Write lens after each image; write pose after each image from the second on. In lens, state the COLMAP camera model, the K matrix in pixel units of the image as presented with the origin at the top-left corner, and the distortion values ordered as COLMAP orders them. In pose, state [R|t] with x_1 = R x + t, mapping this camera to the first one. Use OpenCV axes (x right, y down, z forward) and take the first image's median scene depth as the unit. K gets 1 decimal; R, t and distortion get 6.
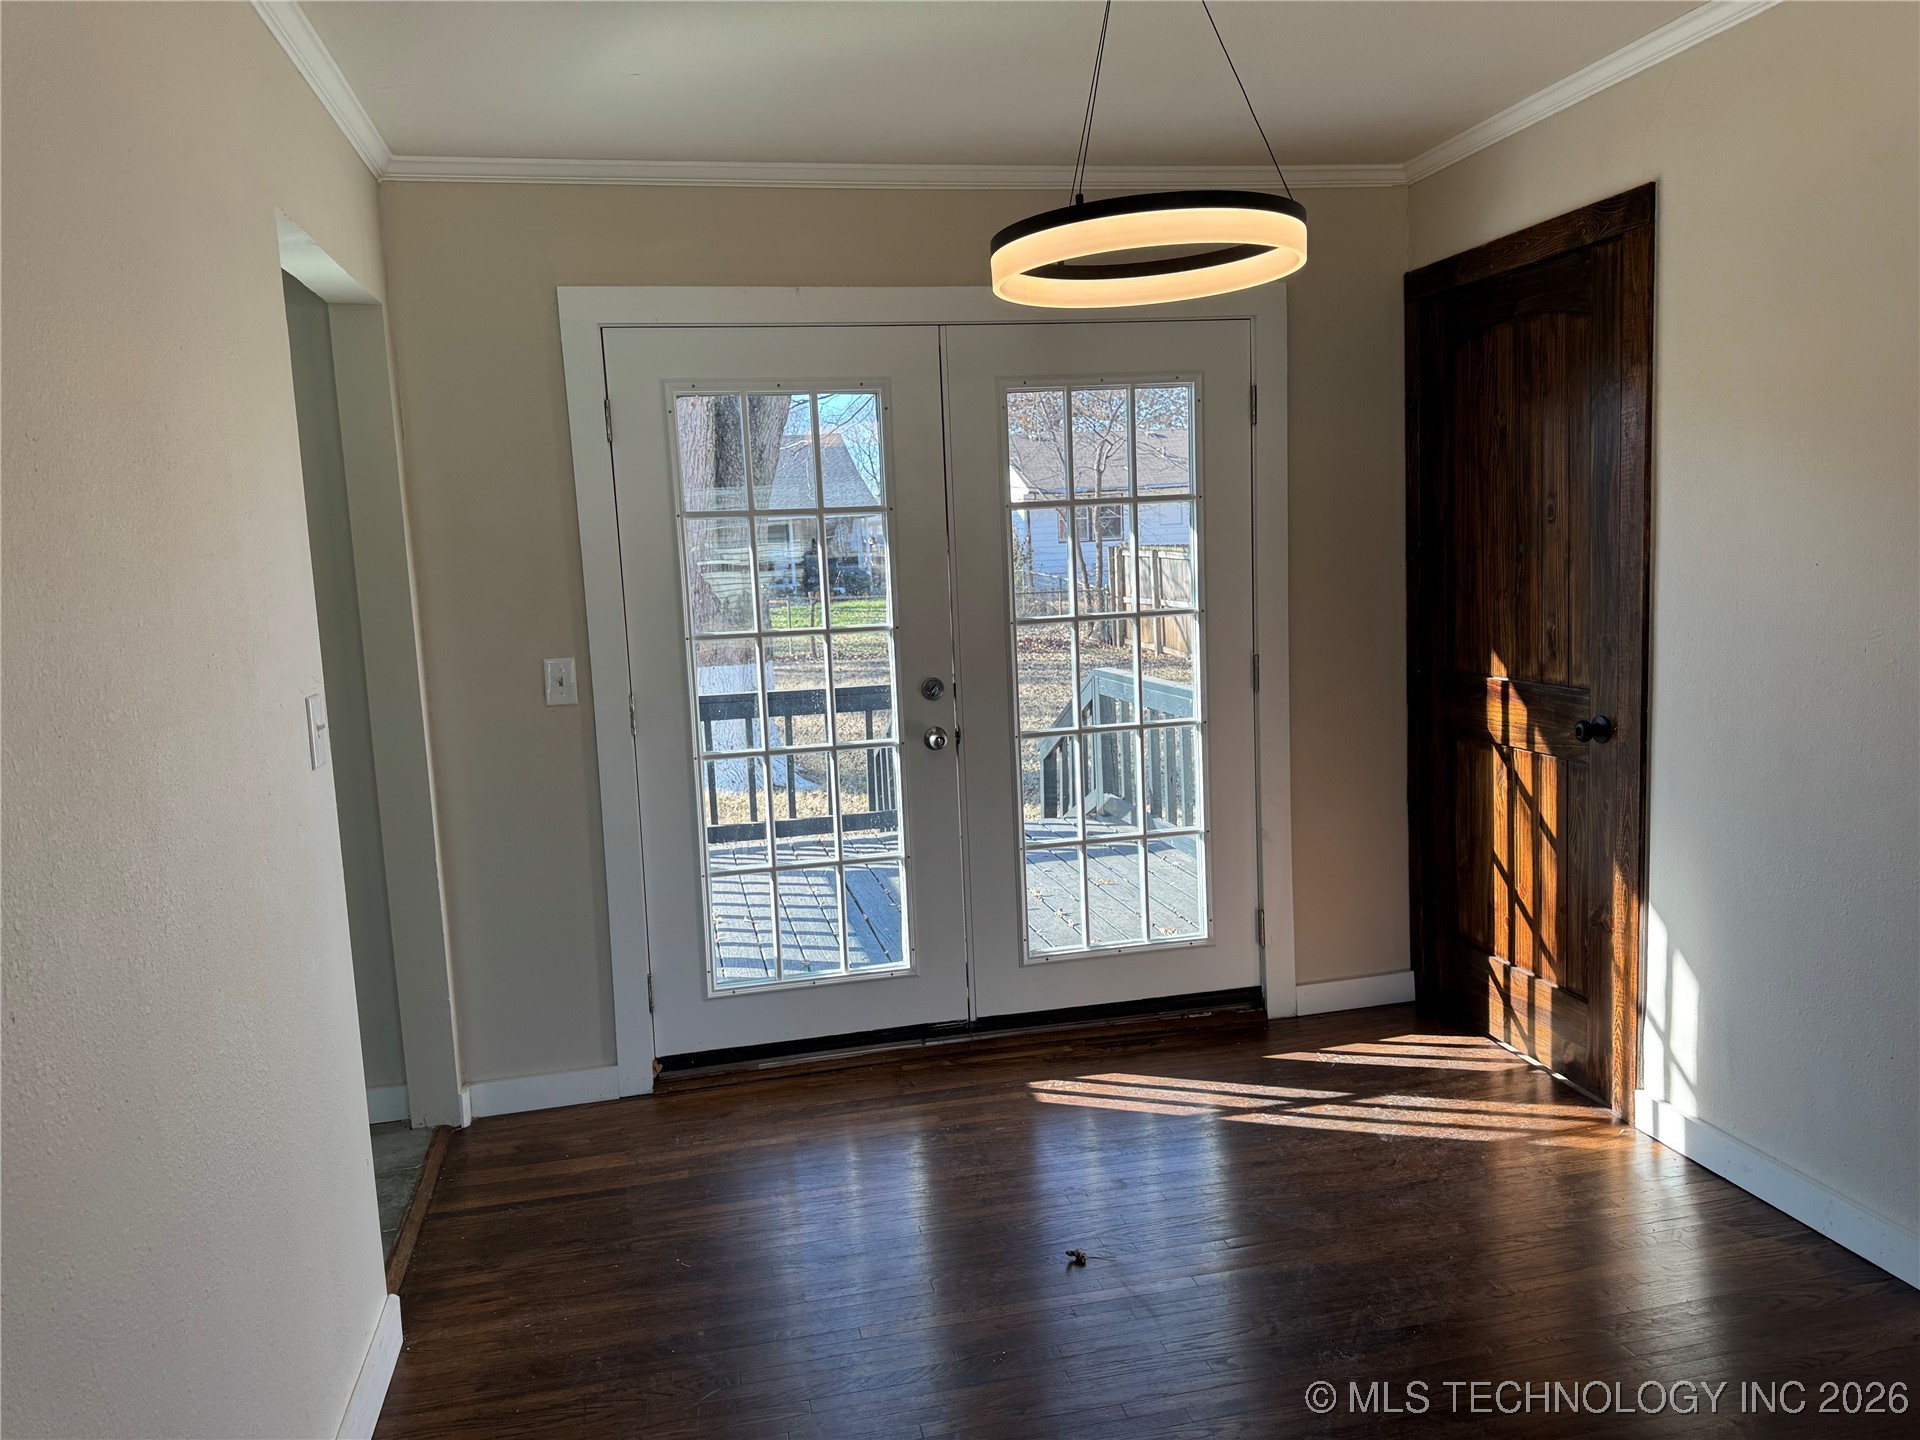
lens RADIAL K [[1349.4, 0, 957.0], [0, 1349.4, 701.8], [0, 0, 1]] dist [0.059902, -0.071921]
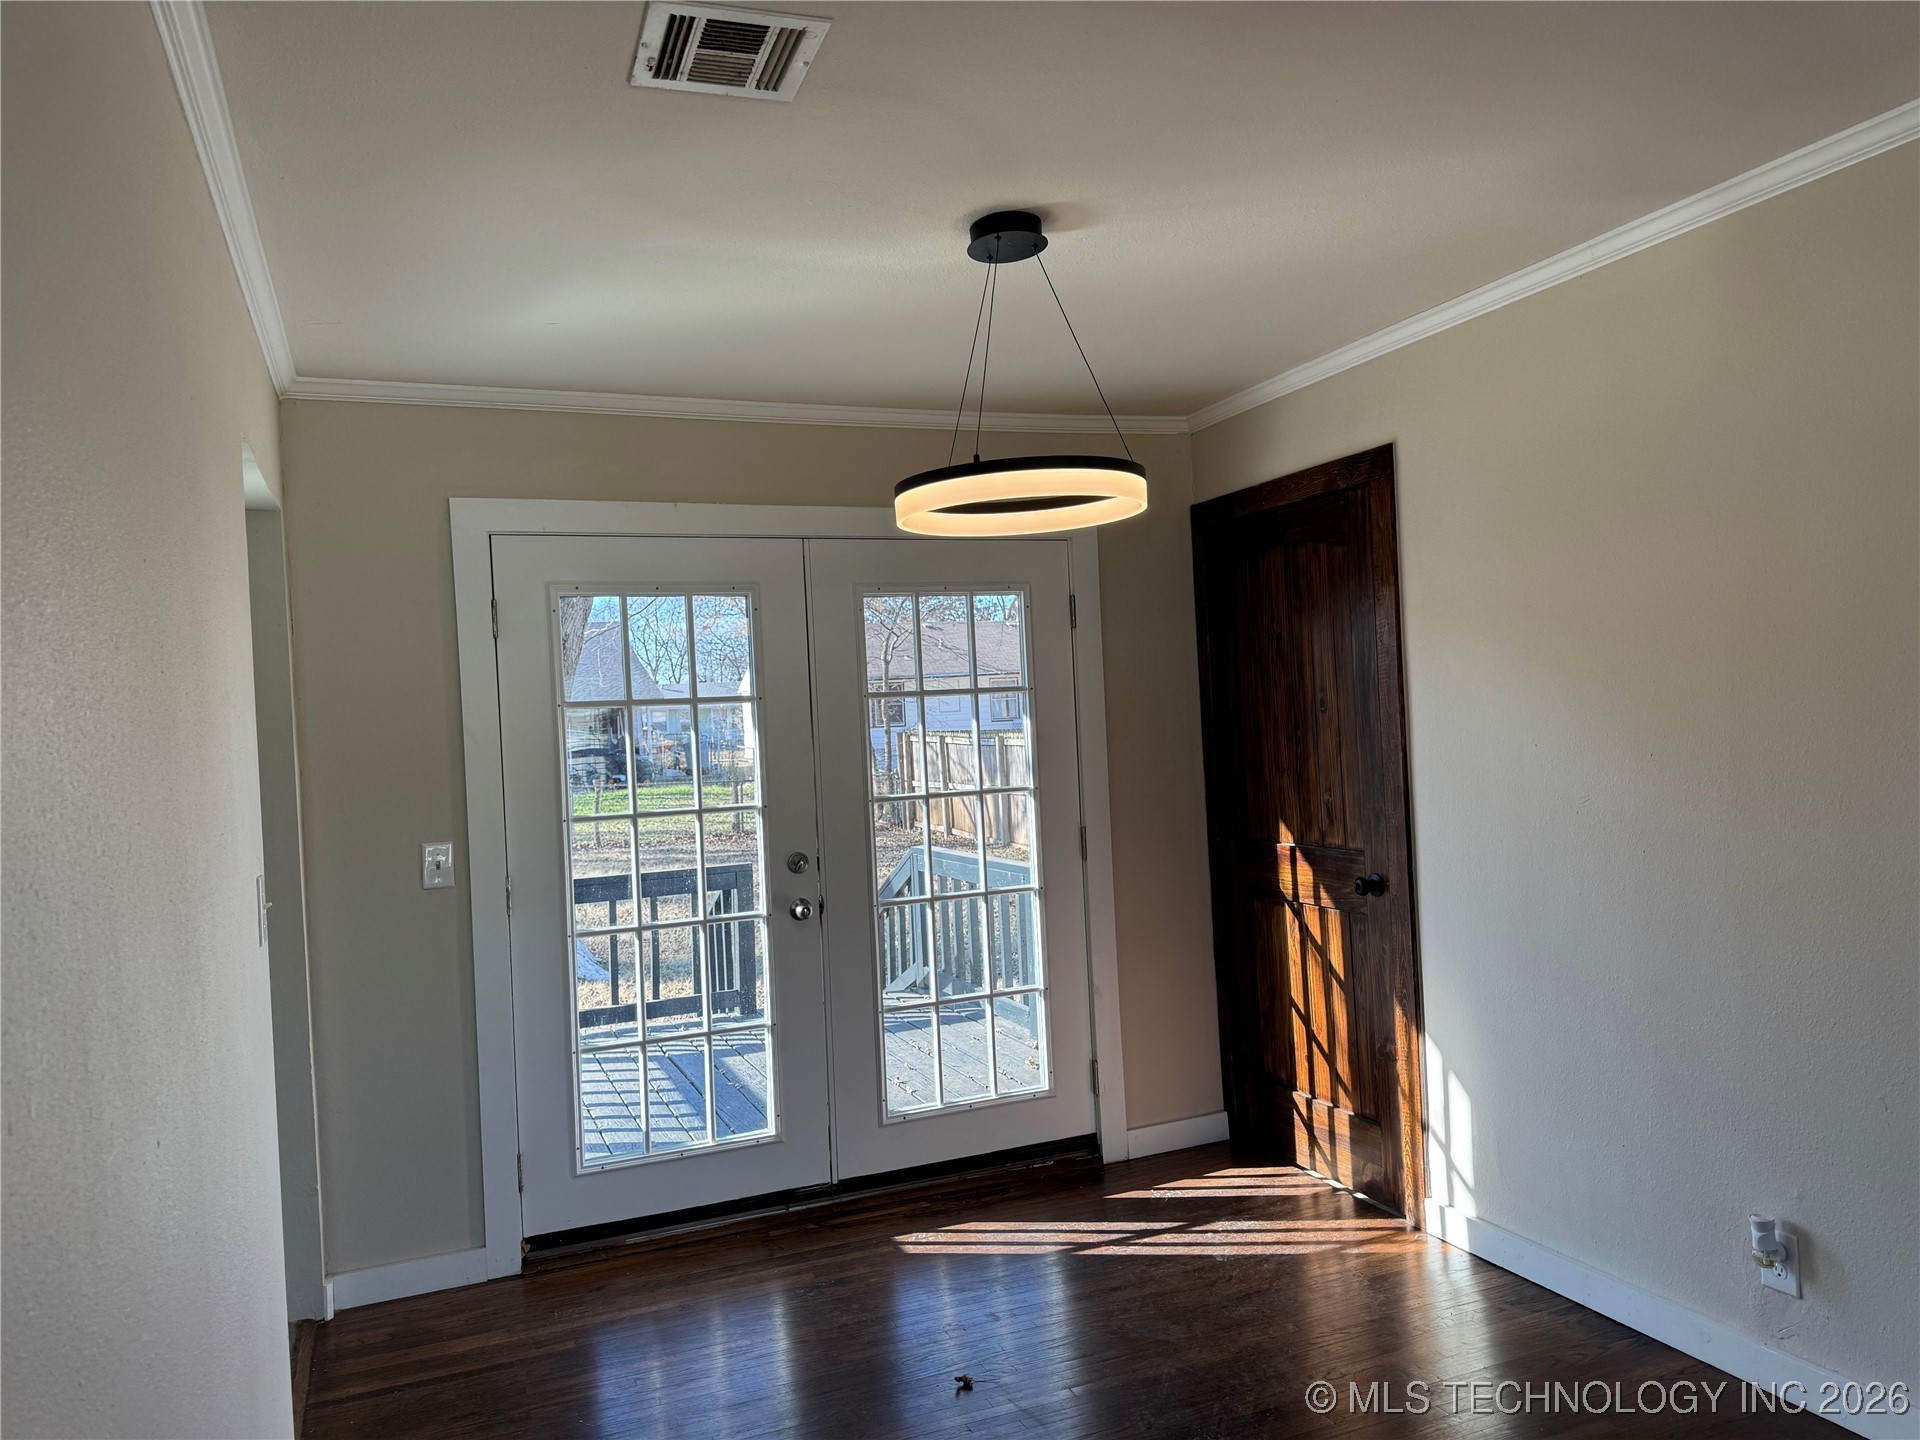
lens RADIAL K [[1349.1, 0, 960.0], [0, 1349.1, 720.0], [0, 0, 1]] dist [0.101012, -0.155897]
pose [[0.985419, -0.003177, 0.170115, -0.079943], [0.024160, 0.992307, -0.121419, 0.012059], [-0.168421, 0.123759, 0.977915, -0.108719]]
